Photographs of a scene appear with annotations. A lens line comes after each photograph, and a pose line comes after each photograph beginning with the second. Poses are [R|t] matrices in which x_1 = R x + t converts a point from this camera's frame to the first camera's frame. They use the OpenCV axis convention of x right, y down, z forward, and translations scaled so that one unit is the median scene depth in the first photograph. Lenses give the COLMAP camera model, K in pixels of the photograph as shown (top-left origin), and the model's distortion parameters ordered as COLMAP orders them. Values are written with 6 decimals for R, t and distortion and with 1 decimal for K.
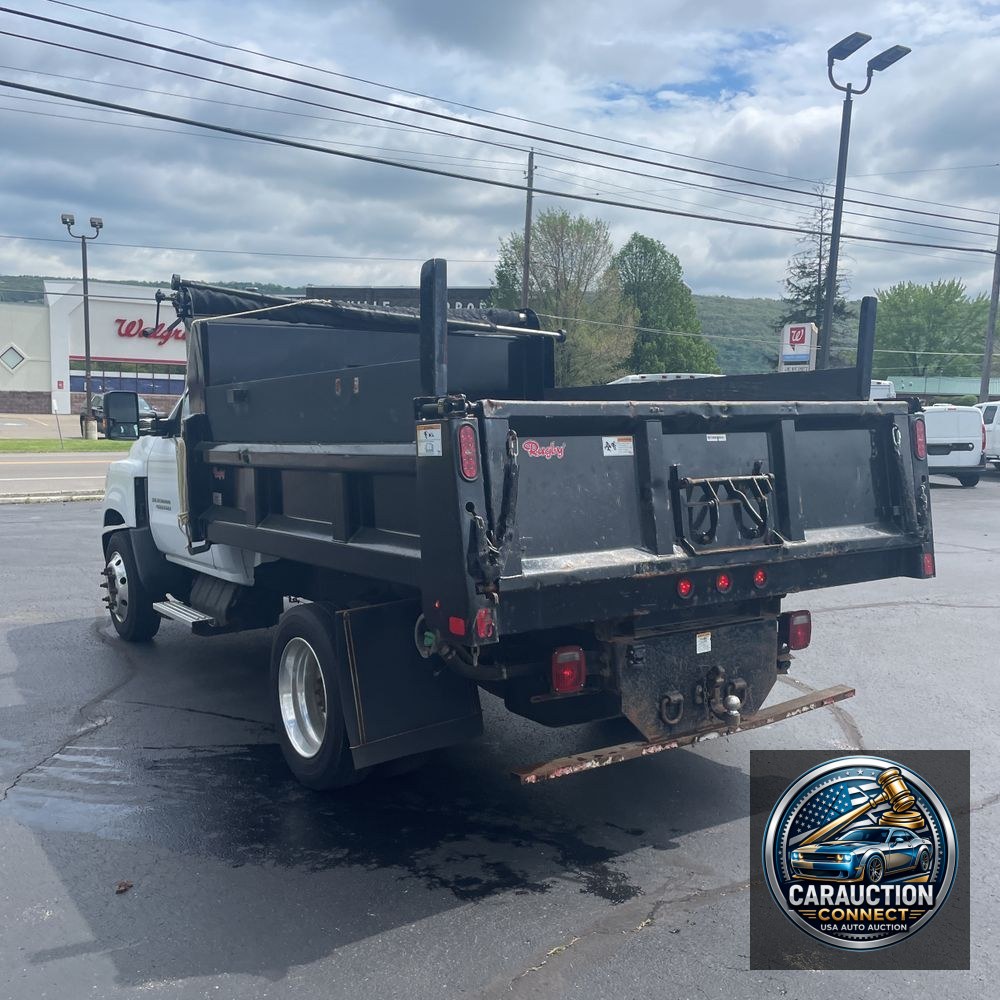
lens RADIAL K [[1032.9, 0, 500.0], [0, 1032.9, 500.0], [0, 0, 1]] dist [0.122453, -0.263077]
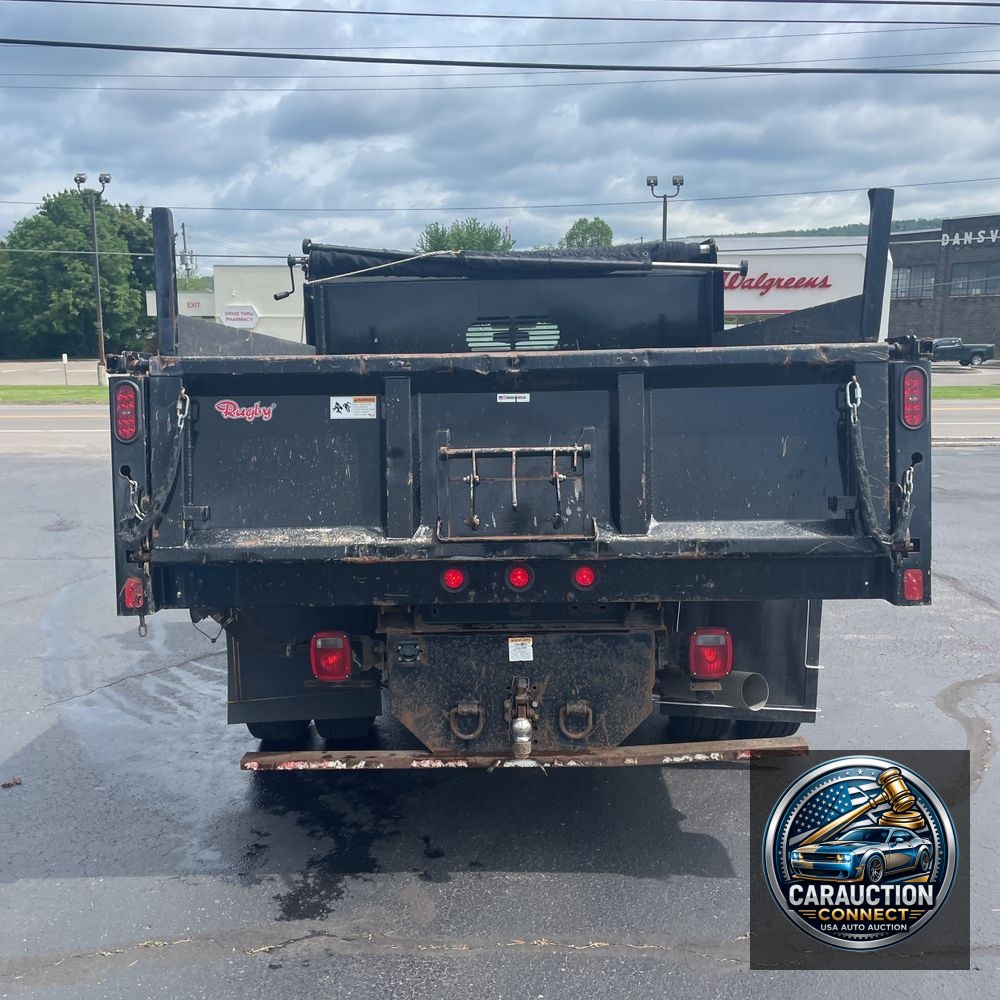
lens RADIAL K [[1025.0, 0, 489.1], [0, 1025.0, 504.2], [0, 0, 1]] dist [0.110999, -0.151236]
pose [[0.813209, 0.063354, -0.578514, 0.641440], [-0.032324, 0.997439, 0.063794, -0.027438], [0.581074, -0.033178, 0.813174, 0.335137]]
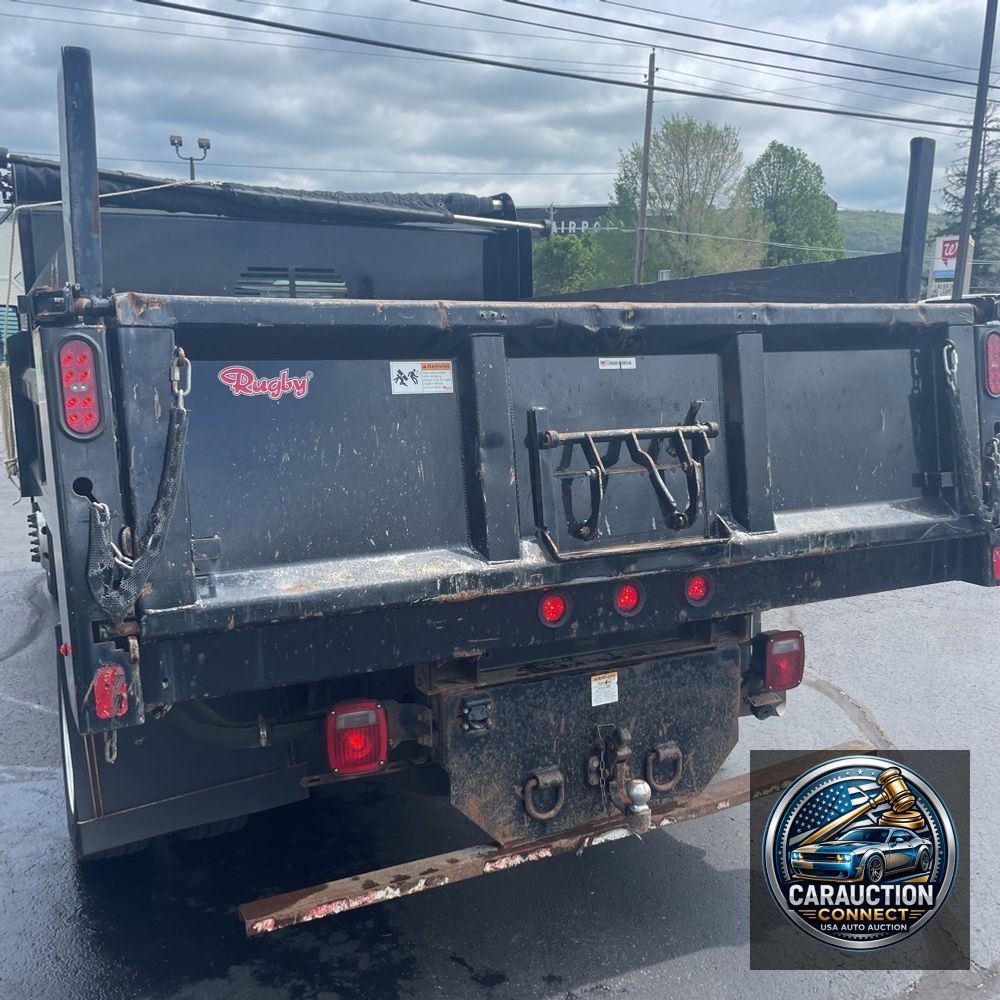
lens RADIAL K [[1025.8, 0, 500.4], [0, 1025.8, 486.4], [0, 0, 1]] dist [0.104270, -0.161206]
pose [[0.991086, 0.015382, -0.132336, 0.215917], [-0.007467, 0.998164, 0.060103, -0.023180], [0.133017, -0.058579, 0.989381, 0.381557]]
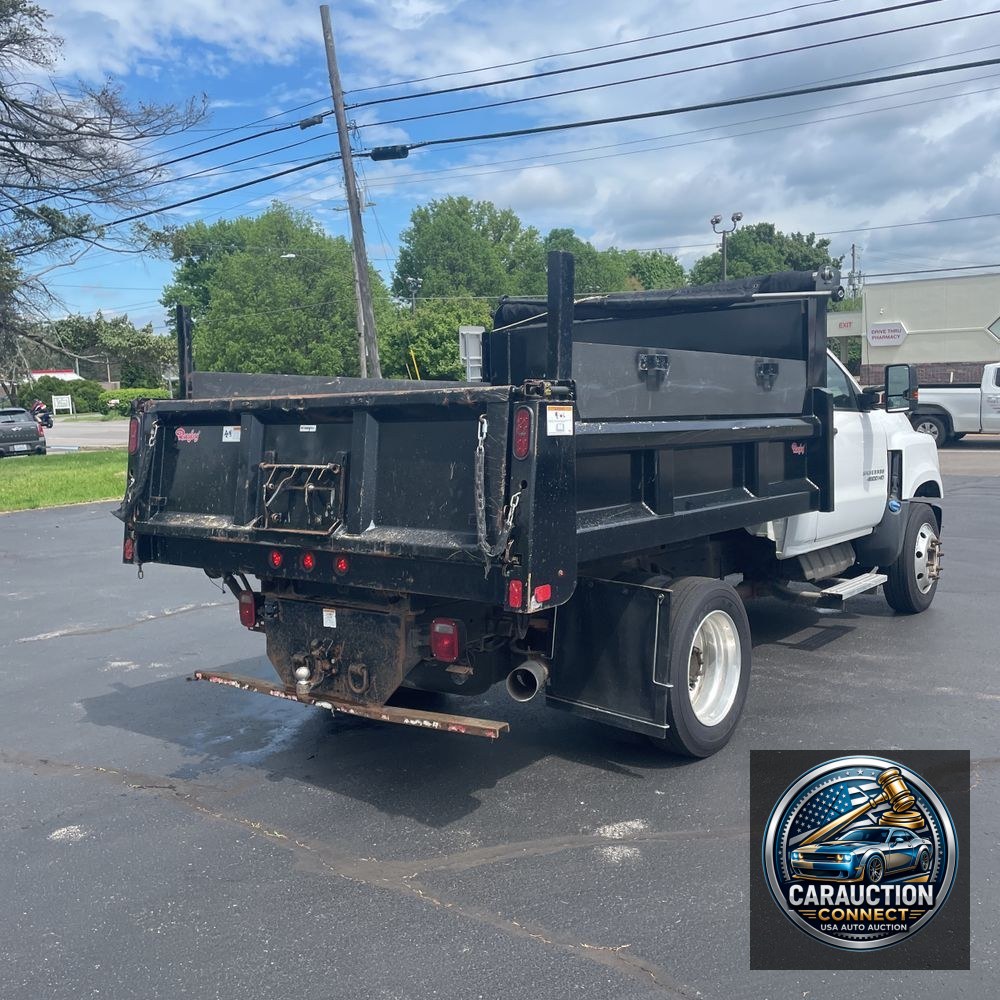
lens RADIAL K [[1025.5, 0, 503.6], [0, 1025.5, 481.0], [0, 0, 1]] dist [0.116814, -0.156886]
pose [[0.301629, 0.064559, -0.951237, 1.268824], [-0.051109, 0.997365, 0.051484, -0.069273], [0.952054, 0.033088, 0.304134, 0.849556]]
